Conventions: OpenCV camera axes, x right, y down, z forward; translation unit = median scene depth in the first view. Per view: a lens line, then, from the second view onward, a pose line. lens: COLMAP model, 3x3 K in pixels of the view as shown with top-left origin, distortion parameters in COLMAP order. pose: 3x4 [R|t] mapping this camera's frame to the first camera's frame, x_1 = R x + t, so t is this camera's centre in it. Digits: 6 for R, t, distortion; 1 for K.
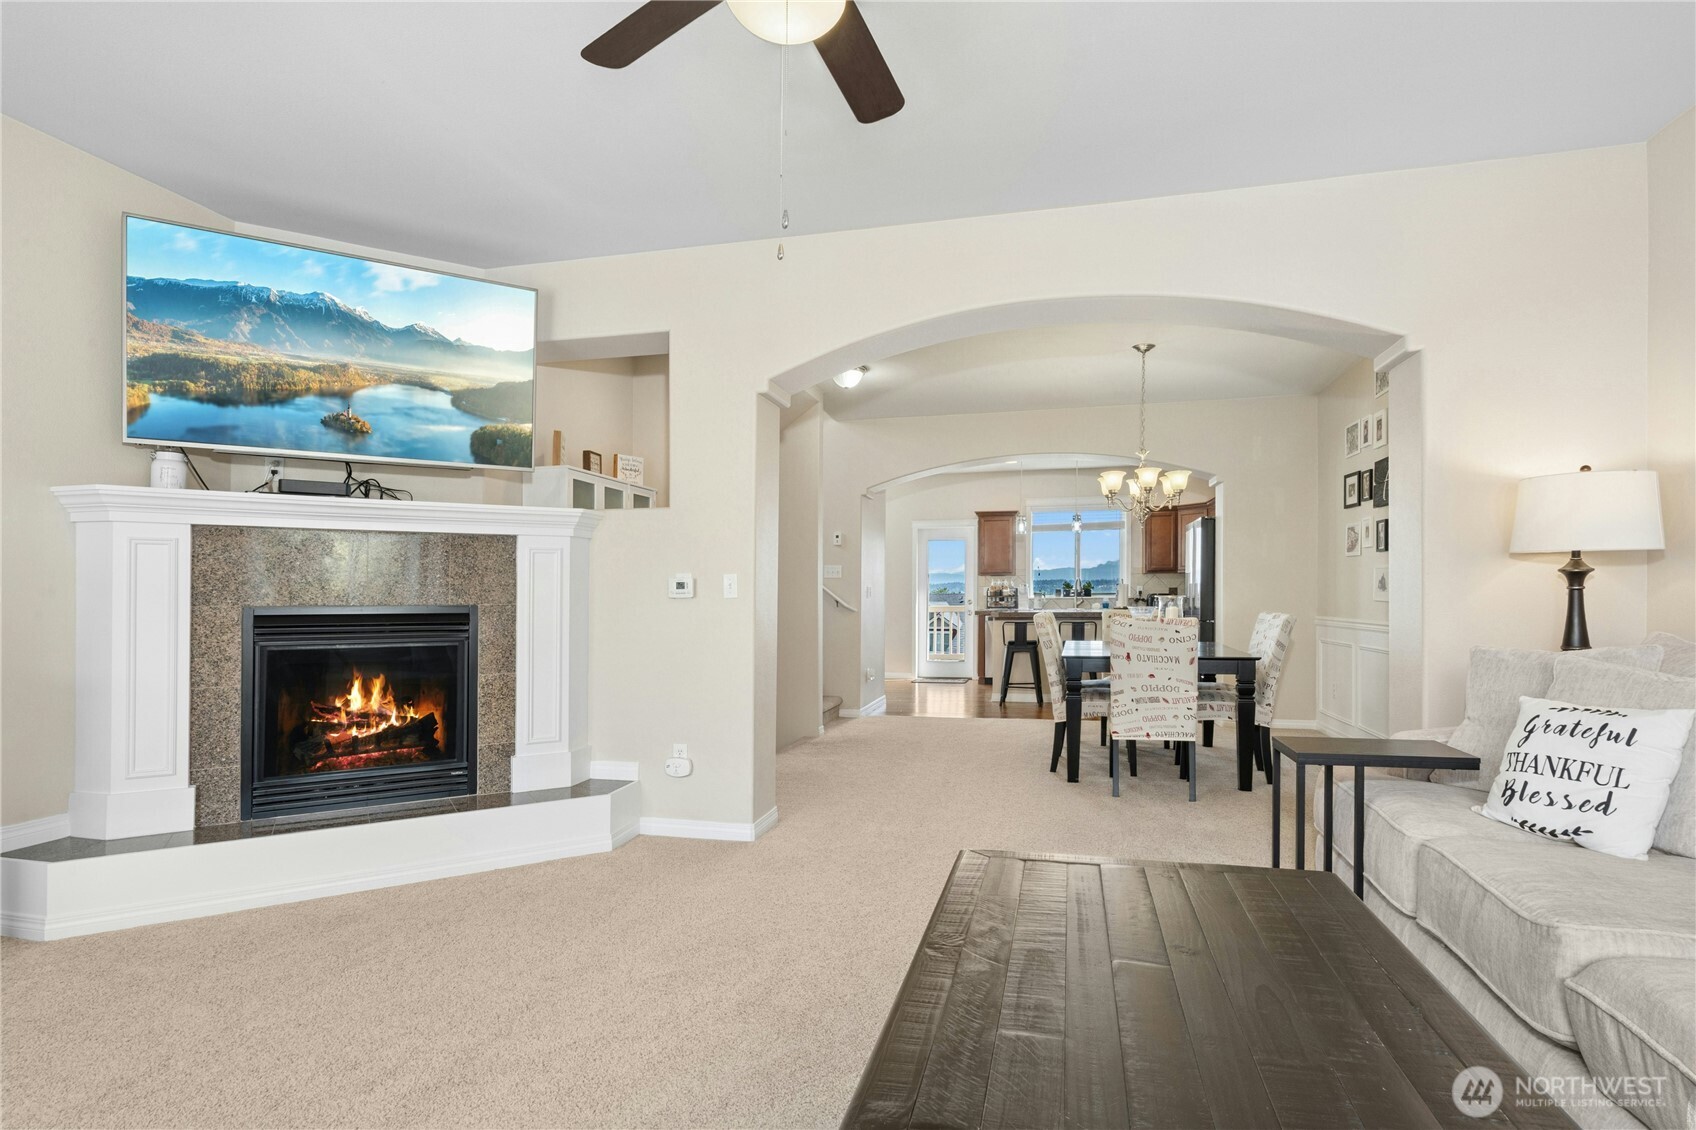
lens RADIAL K [[858.9, 0, 865.3], [0, 858.9, 564.5], [0, 0, 1]] dist [0.000528, 0.001450]
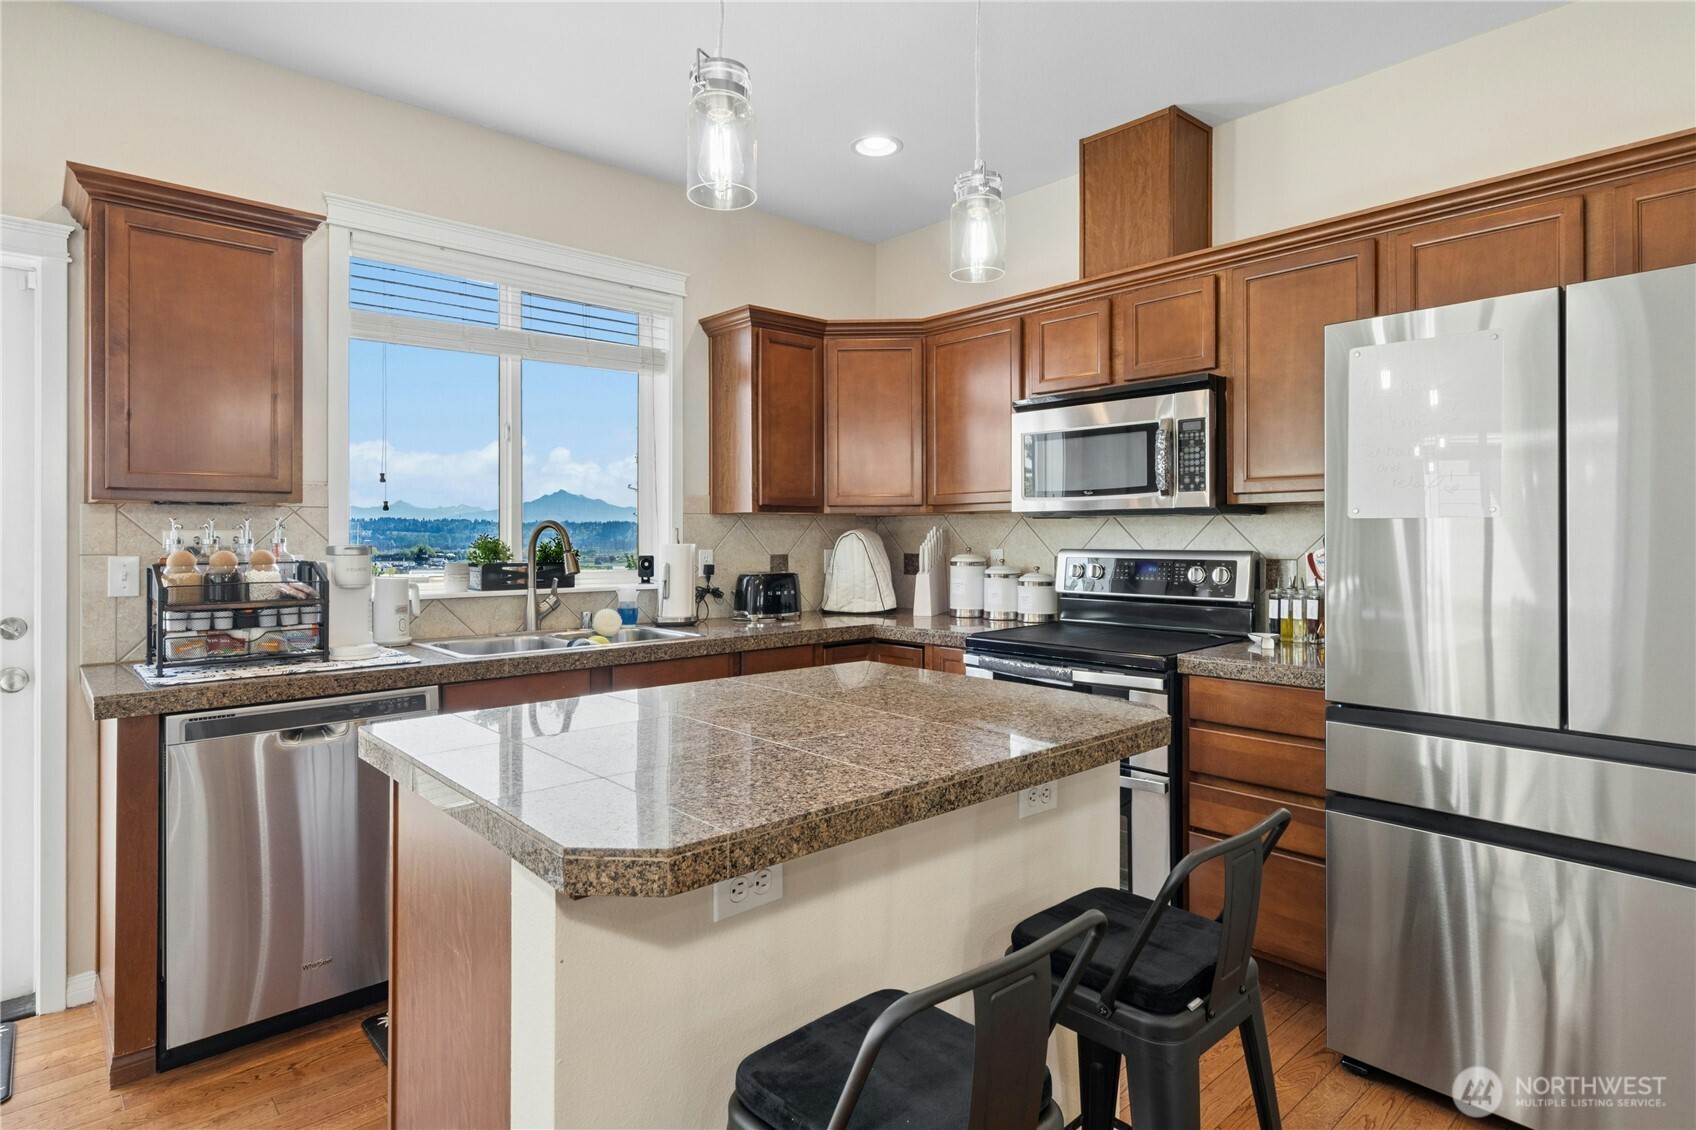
lens RADIAL K [[912.6, 0, 832.8], [0, 912.6, 552.9], [0, 0, 1]] dist [0.013609, -0.001960]
pose [[0.586492, -0.008799, 0.809907, 0.140076], [-0.034766, 0.998746, 0.036026, 0.026133], [-0.809208, -0.049286, 0.585451, 1.706853]]
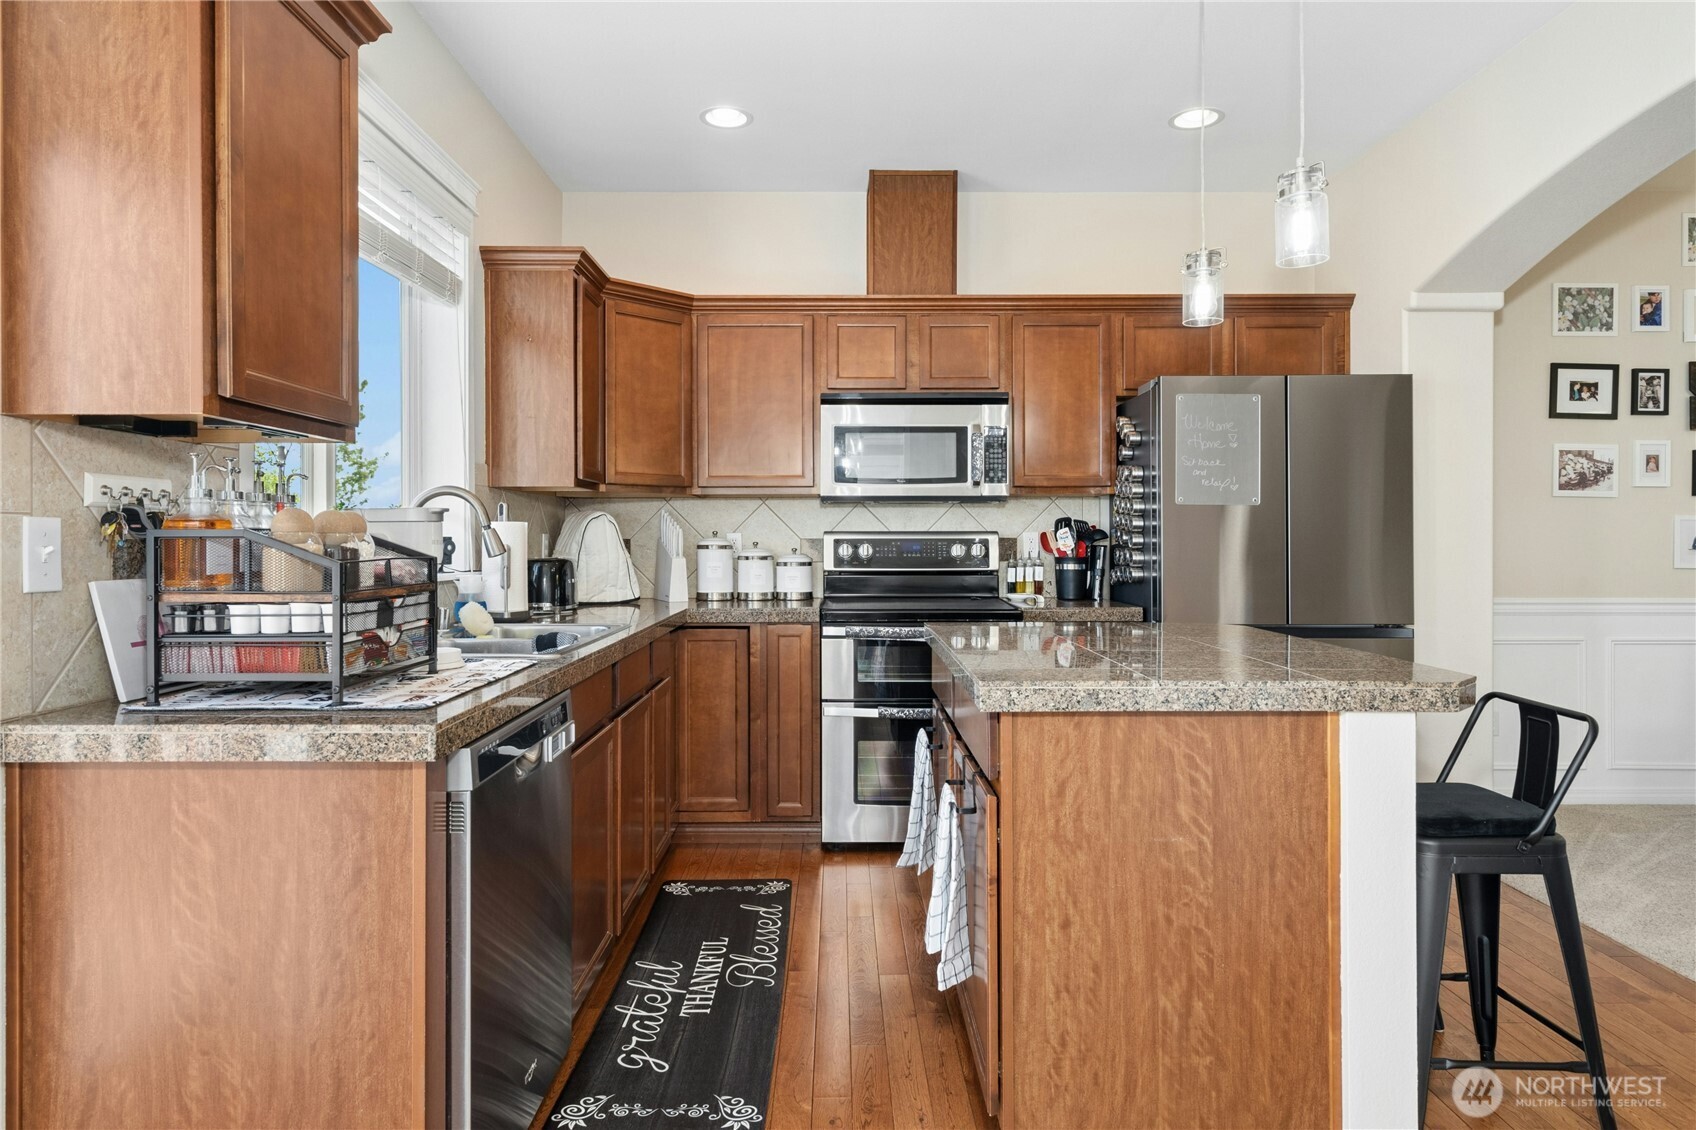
lens RADIAL K [[1079.7, 0, 839.9], [0, 1079.7, 551.5], [0, 0, 1]] dist [0.024746, -0.000206]
pose [[-0.211417, -0.007960, 0.977364, -0.126994], [-0.037479, 0.999297, 0.000031, 0.066242], [-0.976677, -0.036624, -0.211567, 2.254541]]
